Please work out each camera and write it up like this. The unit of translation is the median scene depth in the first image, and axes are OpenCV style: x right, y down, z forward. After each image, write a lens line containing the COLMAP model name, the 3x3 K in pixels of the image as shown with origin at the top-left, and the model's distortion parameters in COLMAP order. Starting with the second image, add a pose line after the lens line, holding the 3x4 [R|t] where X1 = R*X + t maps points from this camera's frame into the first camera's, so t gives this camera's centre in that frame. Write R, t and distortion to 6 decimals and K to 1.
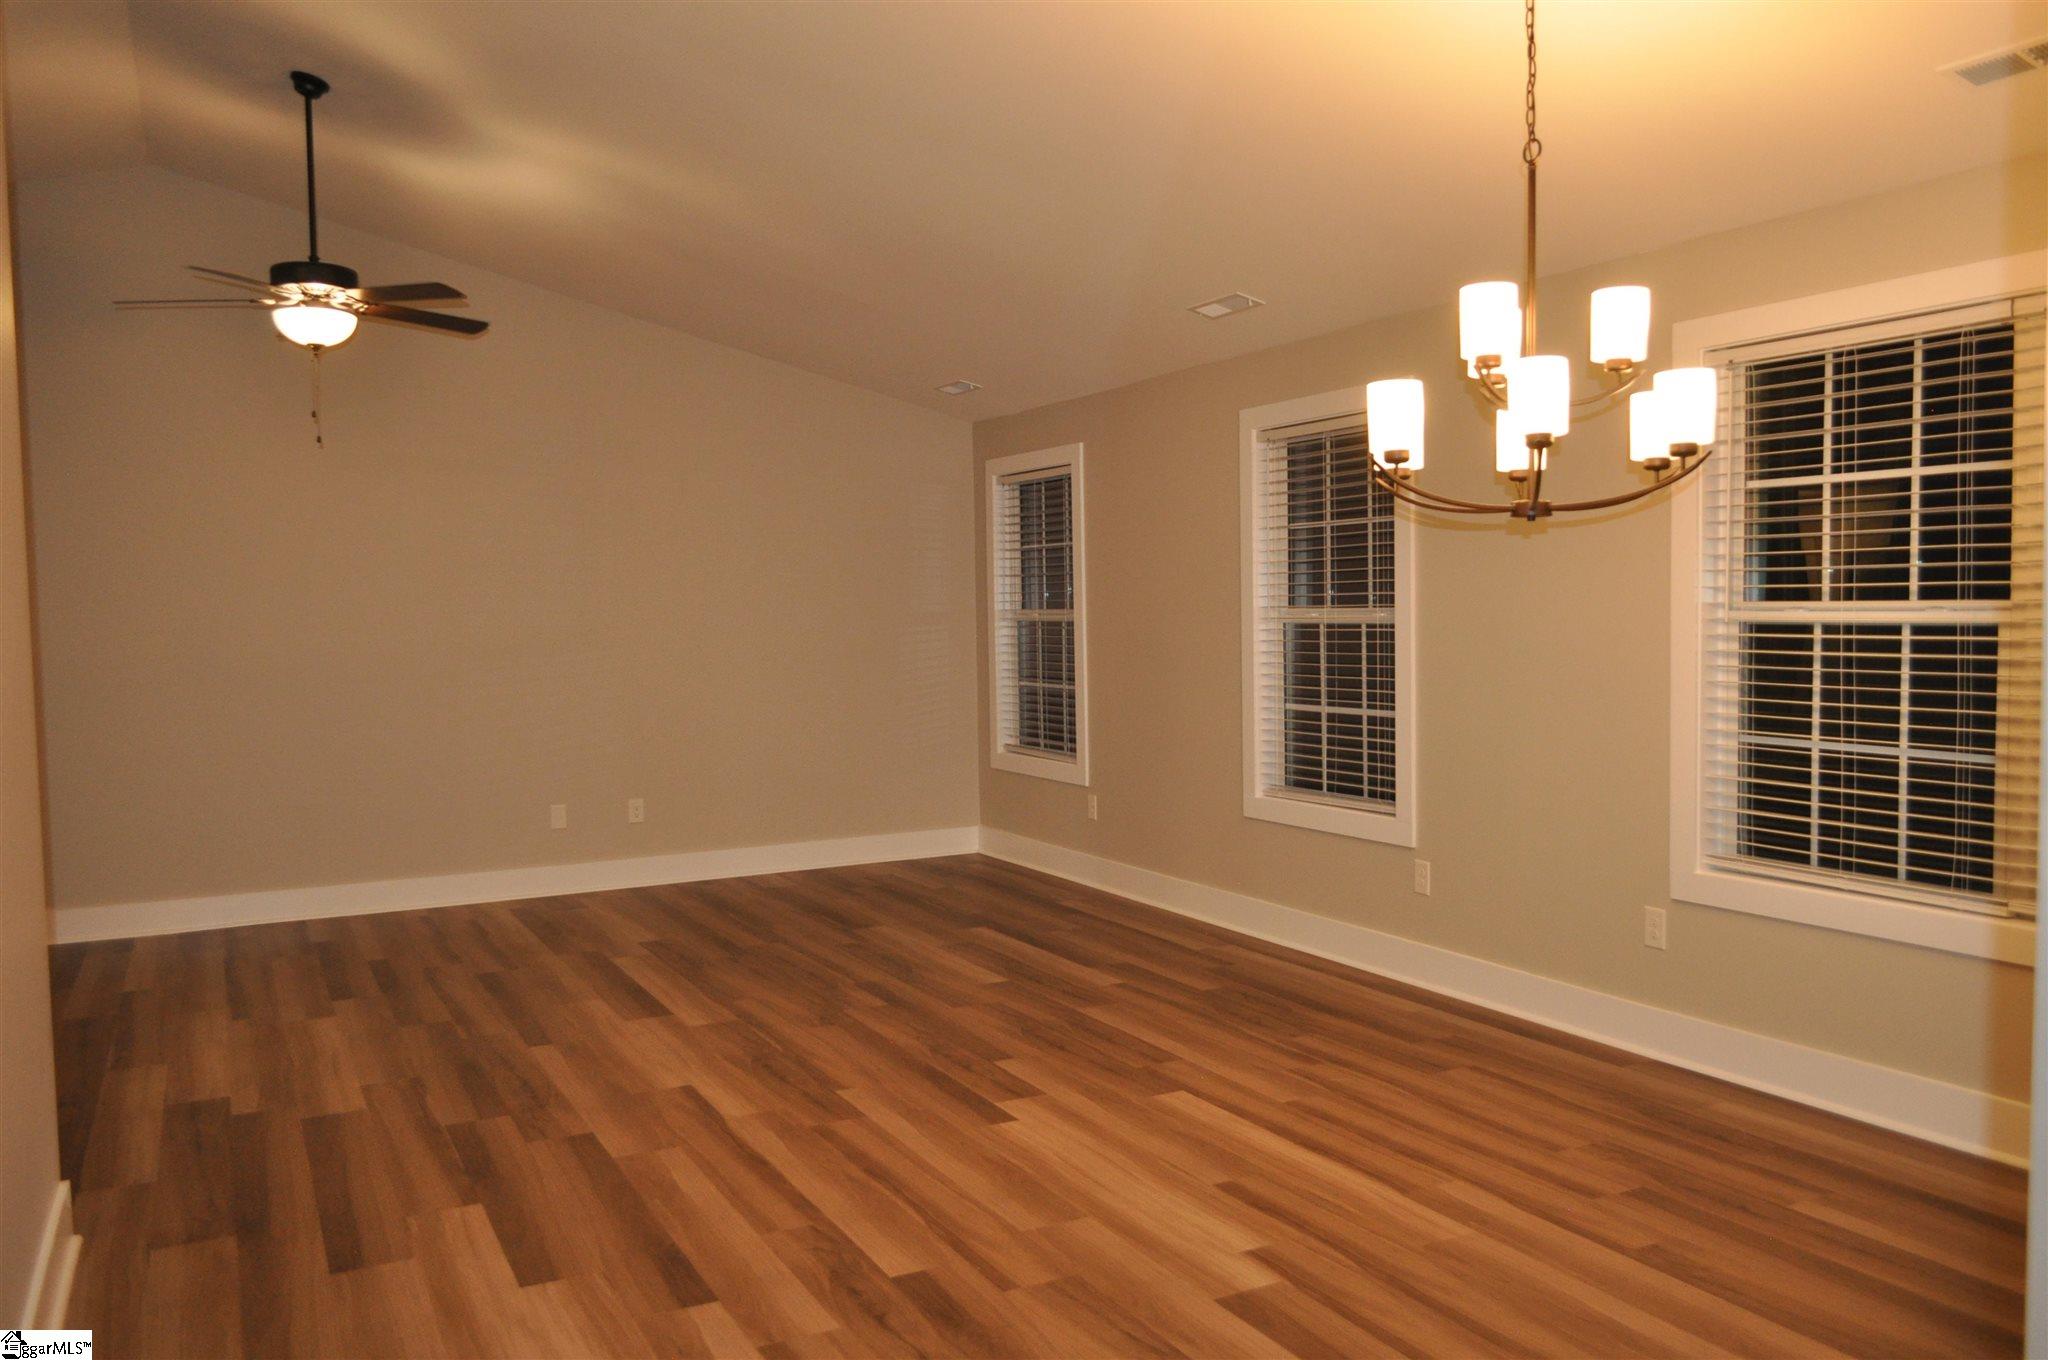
lens RADIAL K [[1602.6, 0, 1022.5], [0, 1602.6, 688.1], [0, 0, 1]] dist [-0.003378, -0.003273]
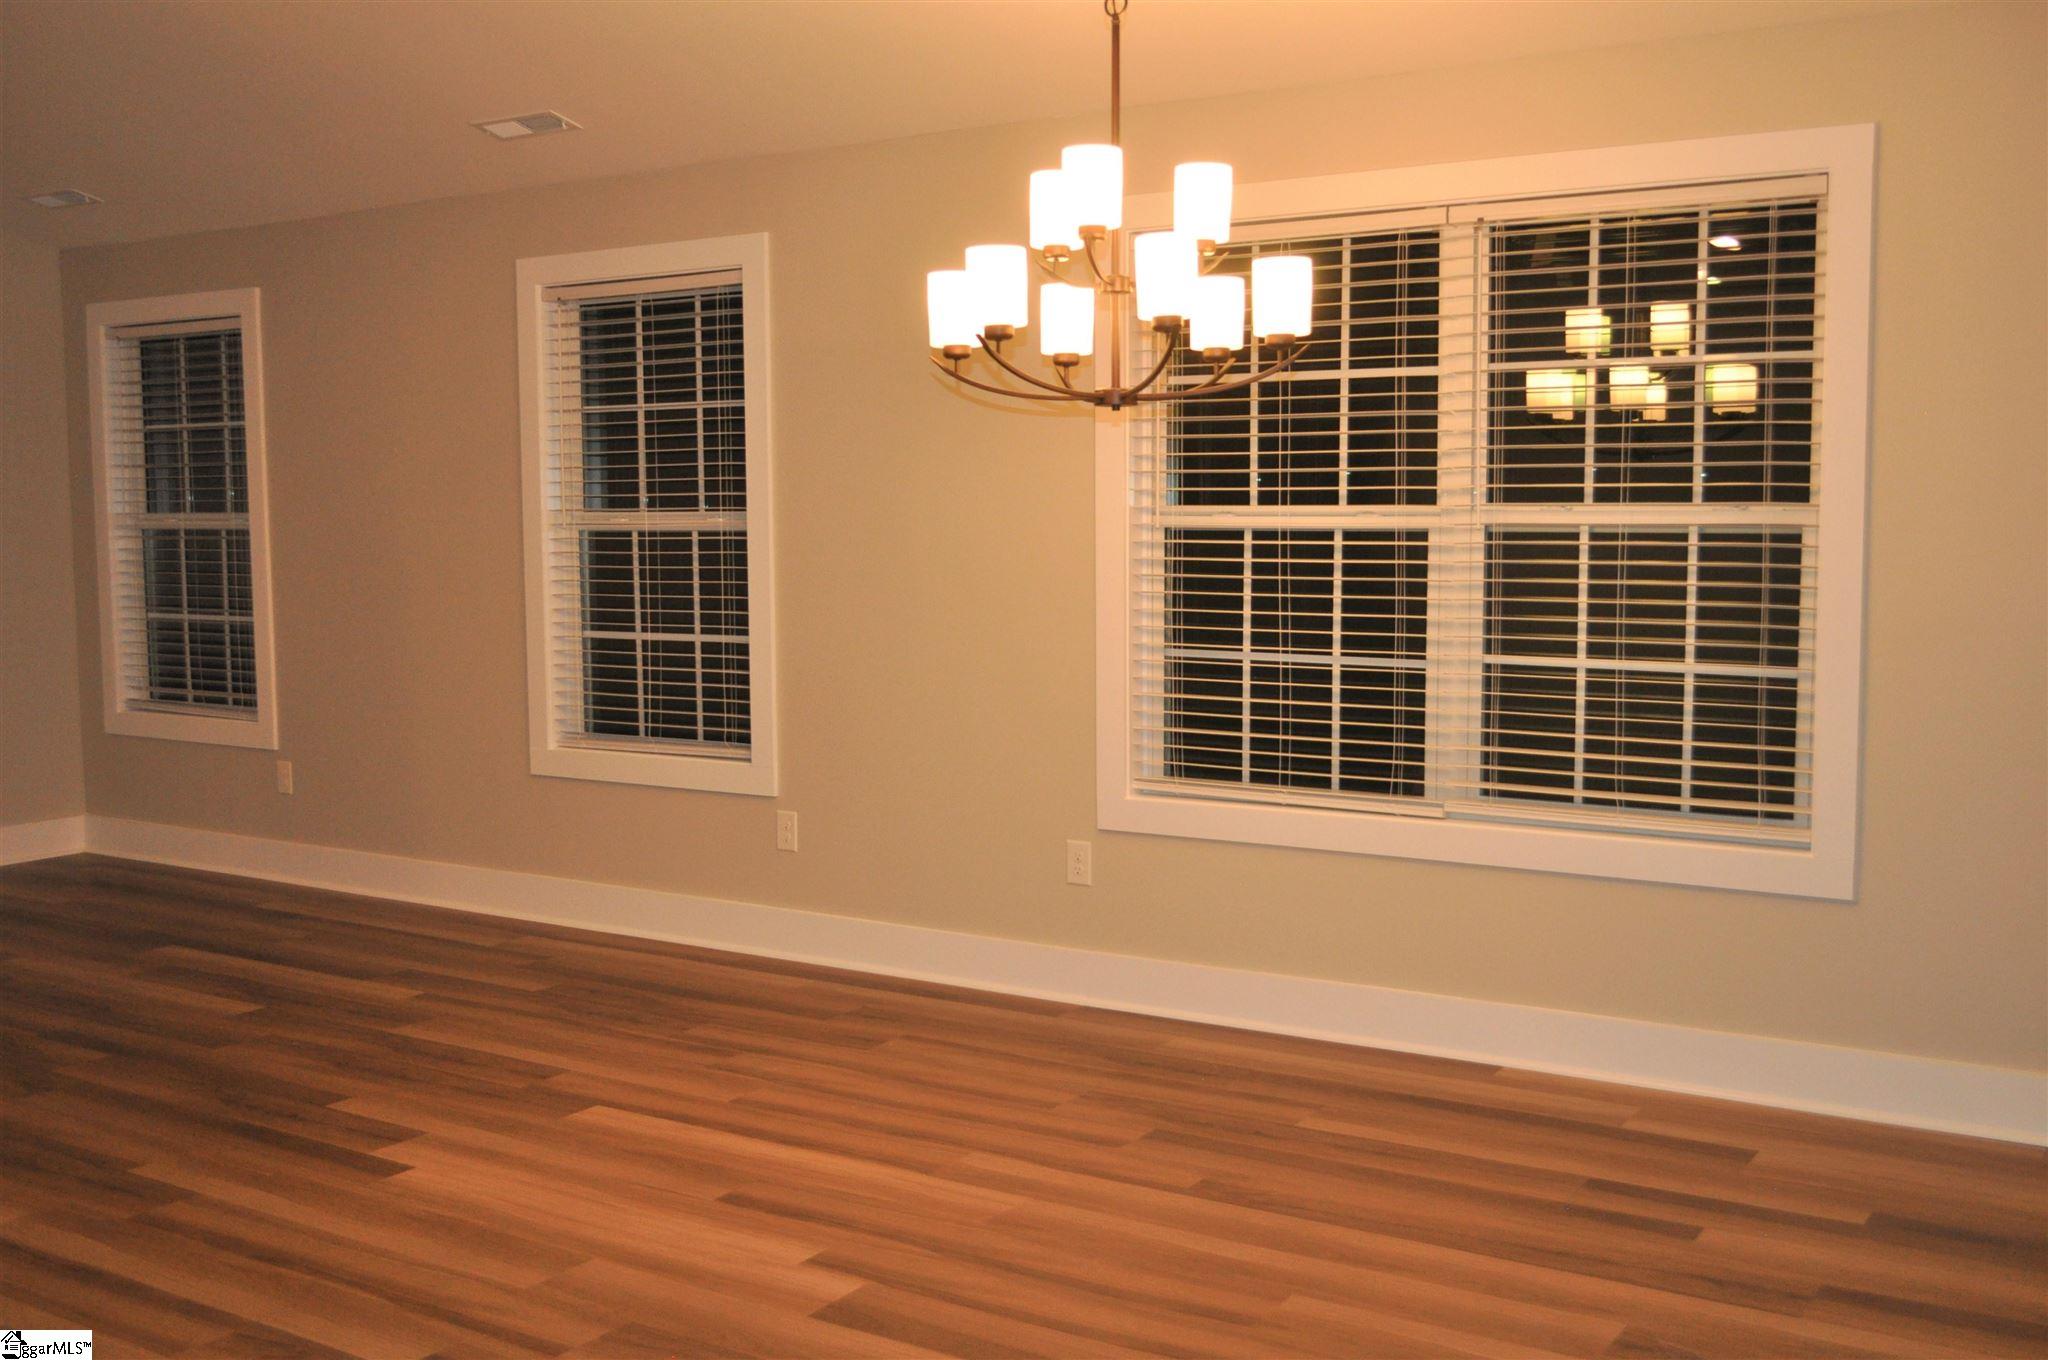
lens RADIAL K [[2033.5, 0, 1024.0], [0, 2033.5, 680.0], [0, 0, 1]] dist [-0.012623, -0.011028]
pose [[0.869244, -0.032471, 0.493315, -0.221101], [0.018841, 0.999292, 0.032577, 0.007765], [-0.494024, -0.019023, 0.869240, 0.007694]]
